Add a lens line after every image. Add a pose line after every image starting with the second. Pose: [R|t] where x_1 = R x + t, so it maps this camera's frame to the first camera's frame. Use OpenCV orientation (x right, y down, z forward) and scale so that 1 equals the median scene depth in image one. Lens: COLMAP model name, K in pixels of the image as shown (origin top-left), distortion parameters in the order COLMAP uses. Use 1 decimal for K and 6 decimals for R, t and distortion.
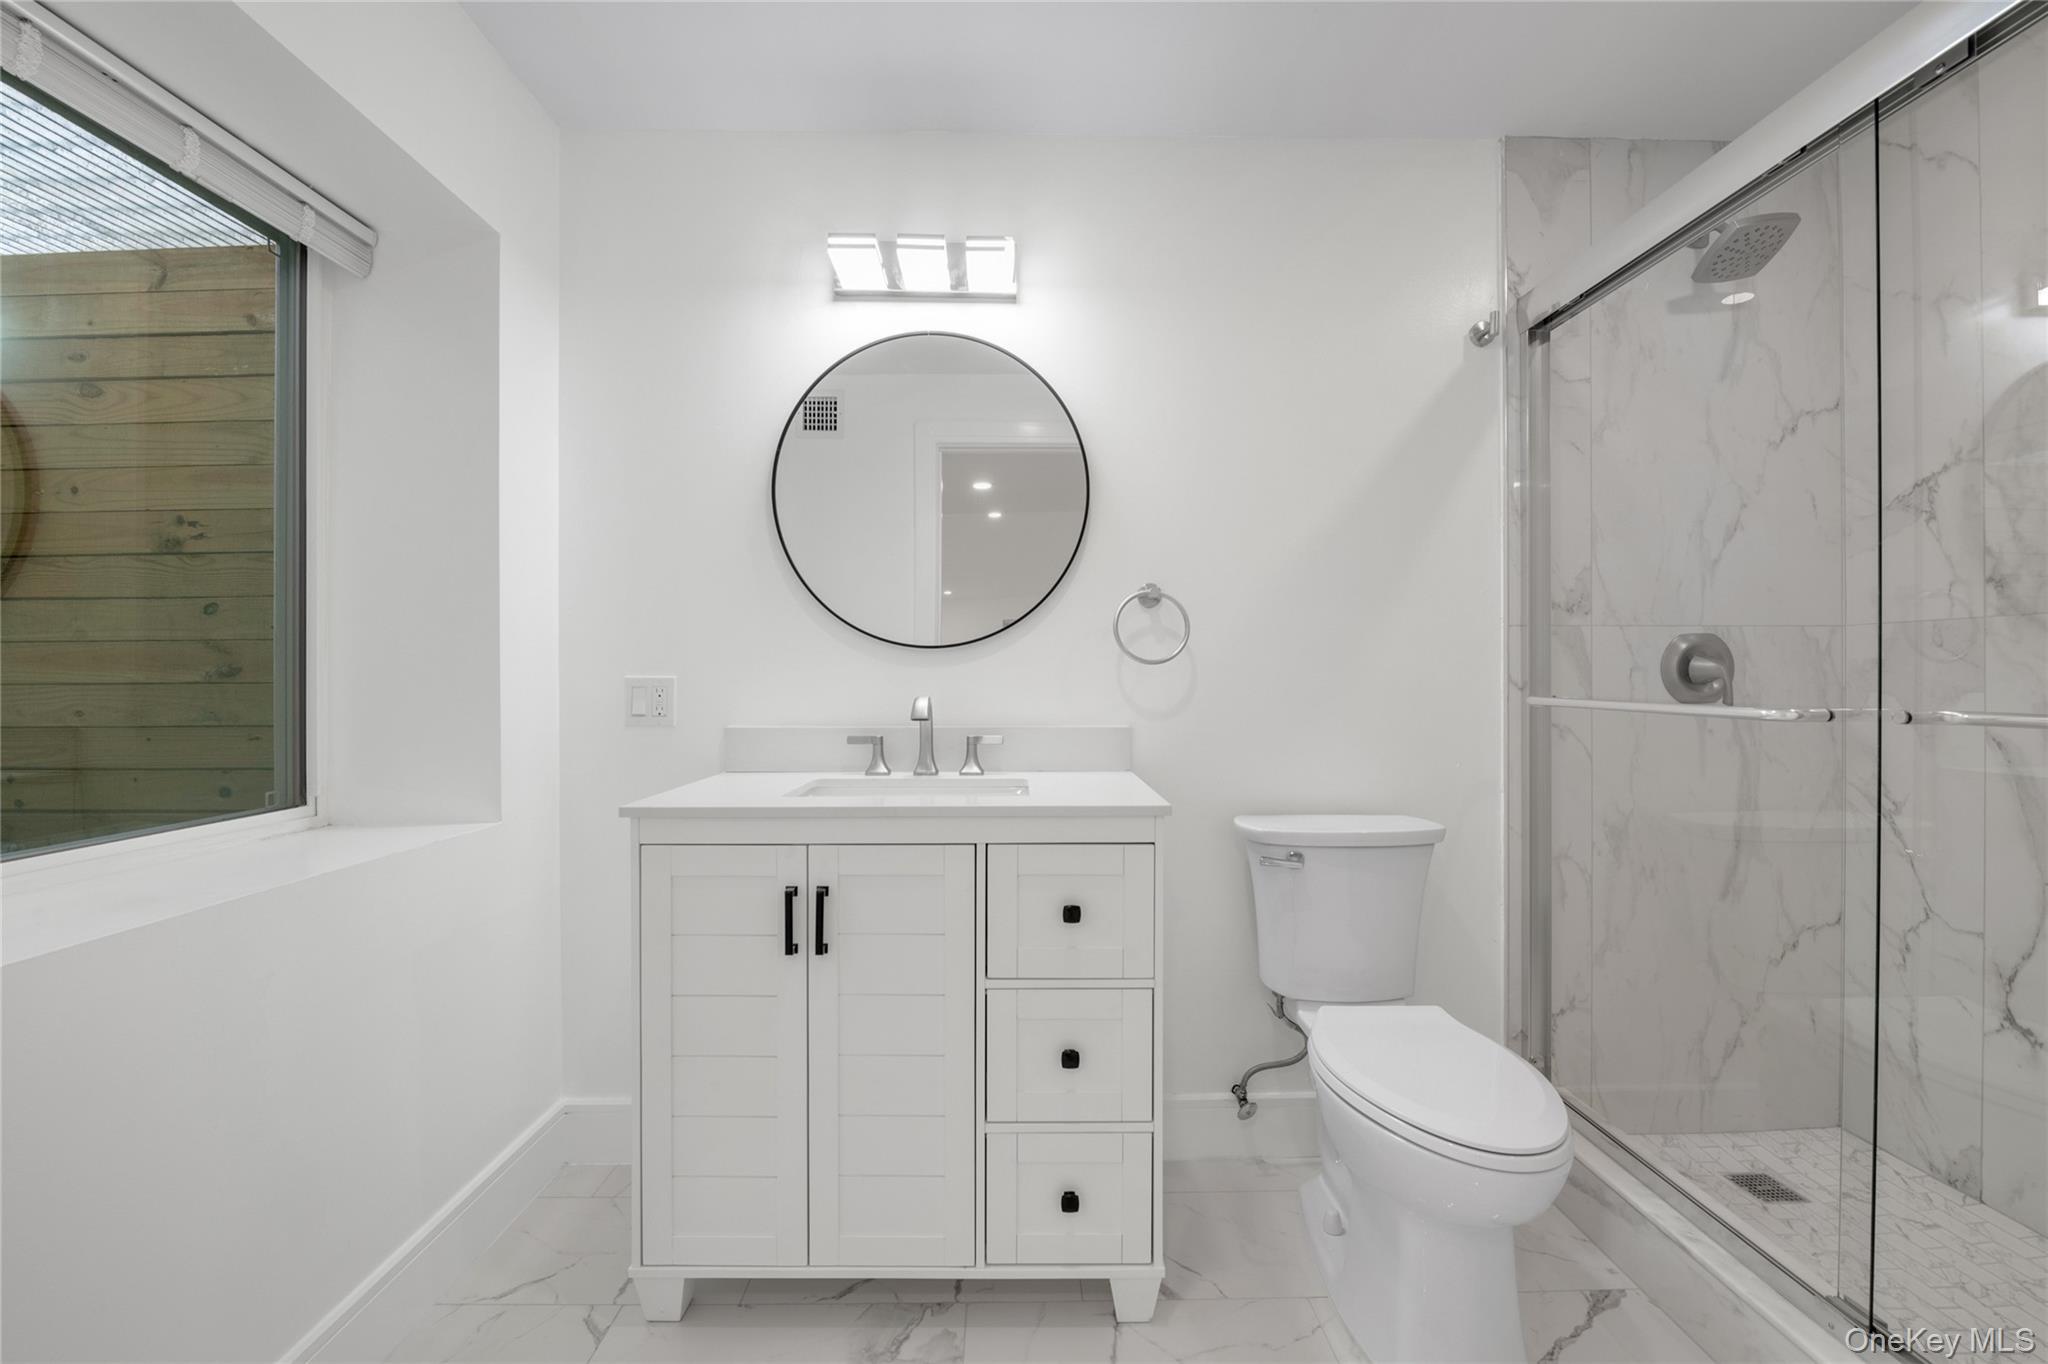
lens RADIAL K [[846.5, 0, 1024.0], [0, 846.5, 682.0], [0, 0, 1]] dist [-0.000129, -0.000071]
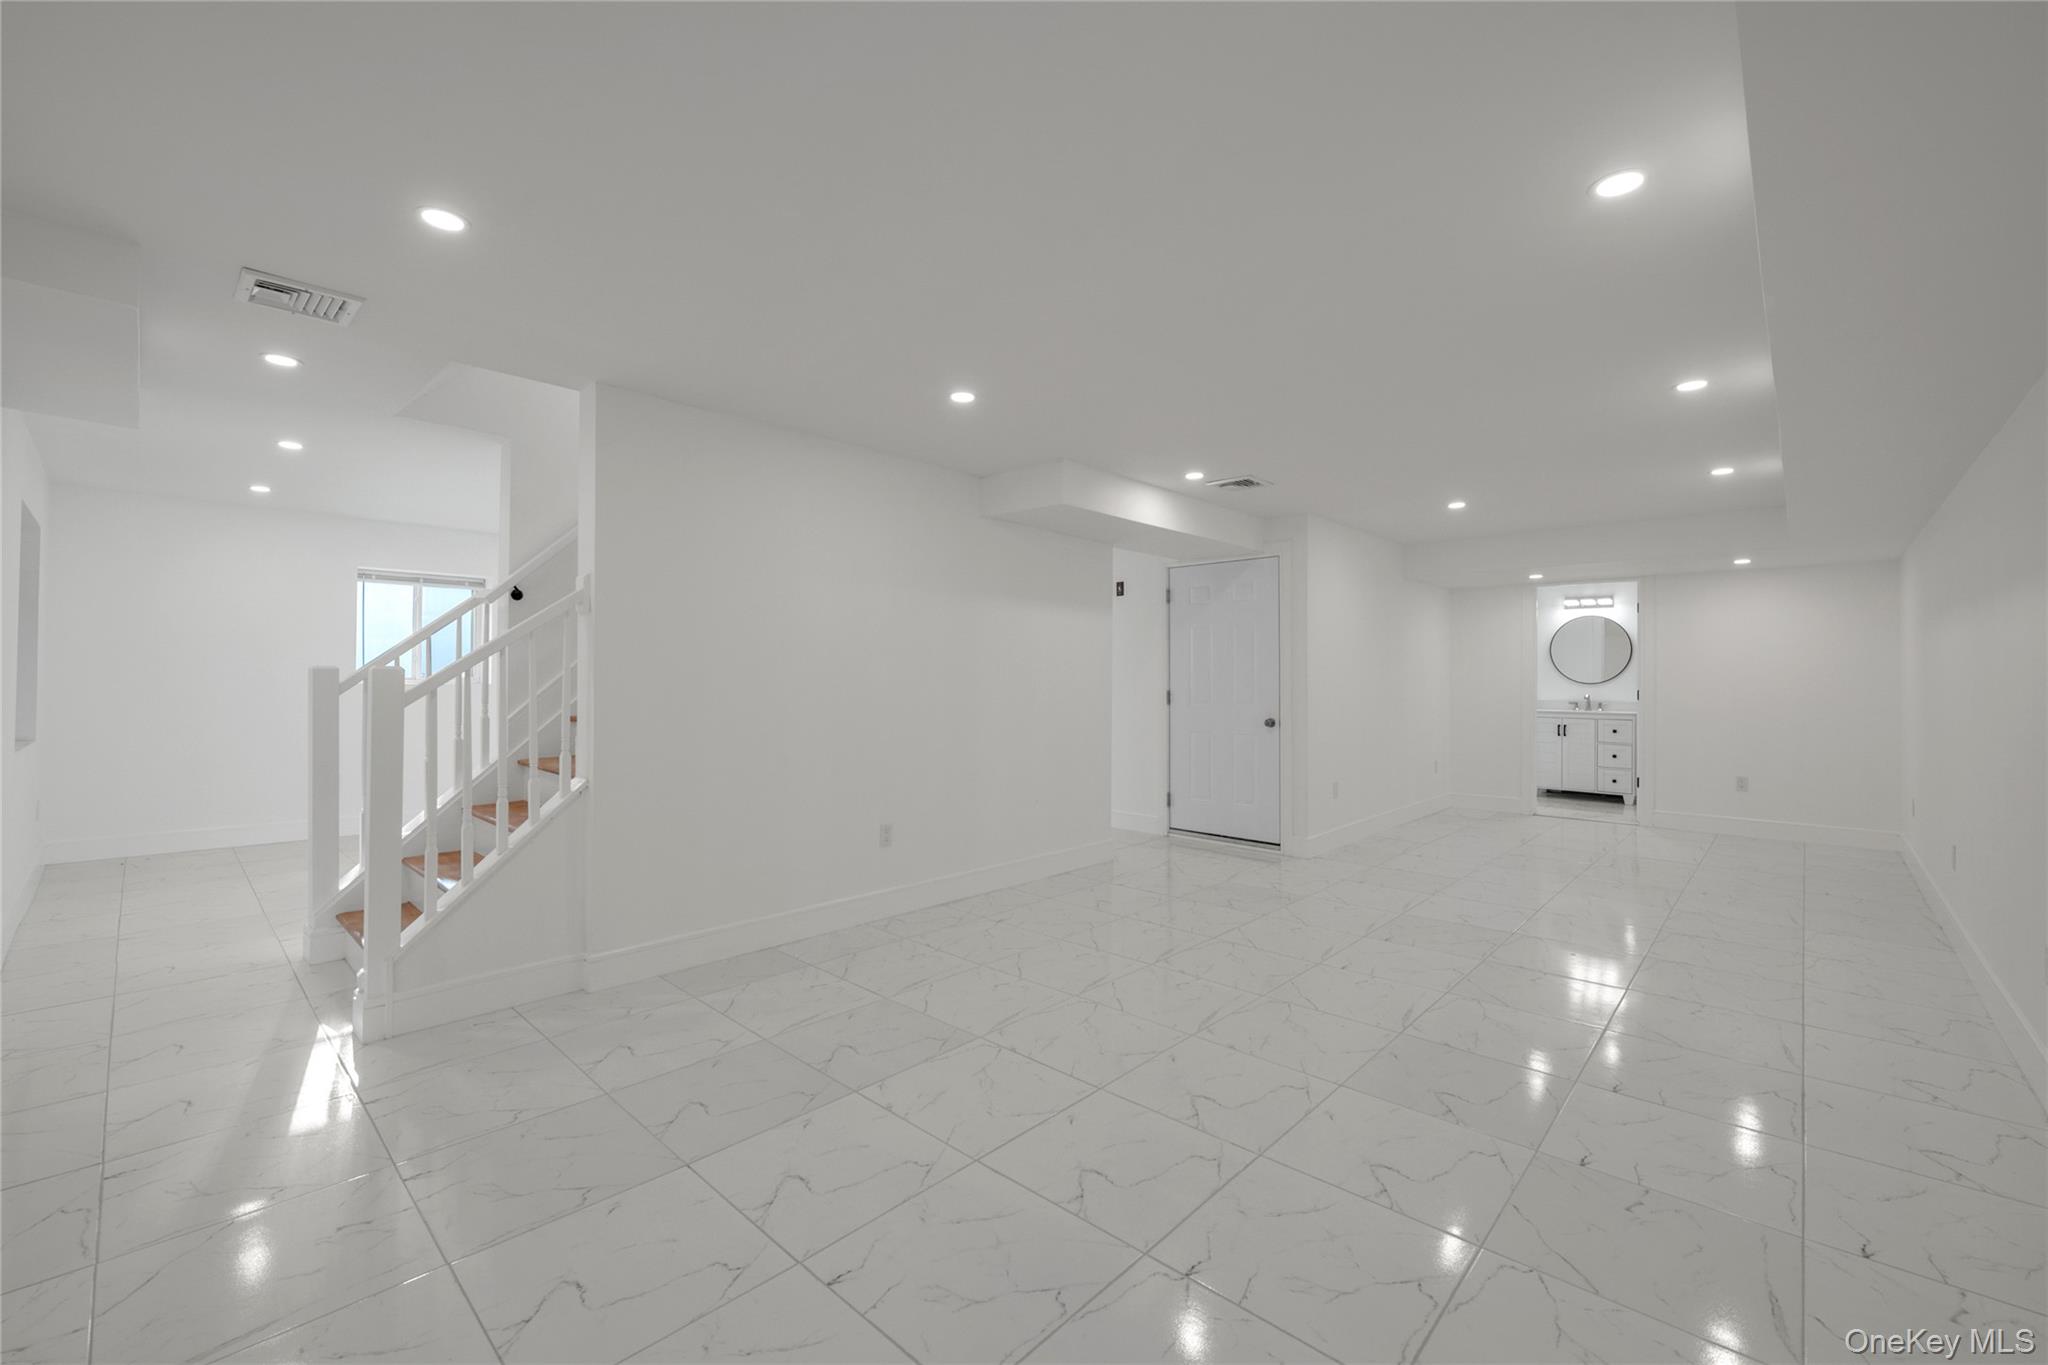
lens RADIAL K [[846.5, 0, 1024.0], [0, 846.5, 682.5], [0, 0, 1]] dist [-0.000129, -0.000071]
pose [[0.706544, -0.004638, -0.707654, 1.146862], [-0.002703, 0.999954, -0.009252, 0.001165], [0.707664, 0.008450, 0.706498, -5.252706]]
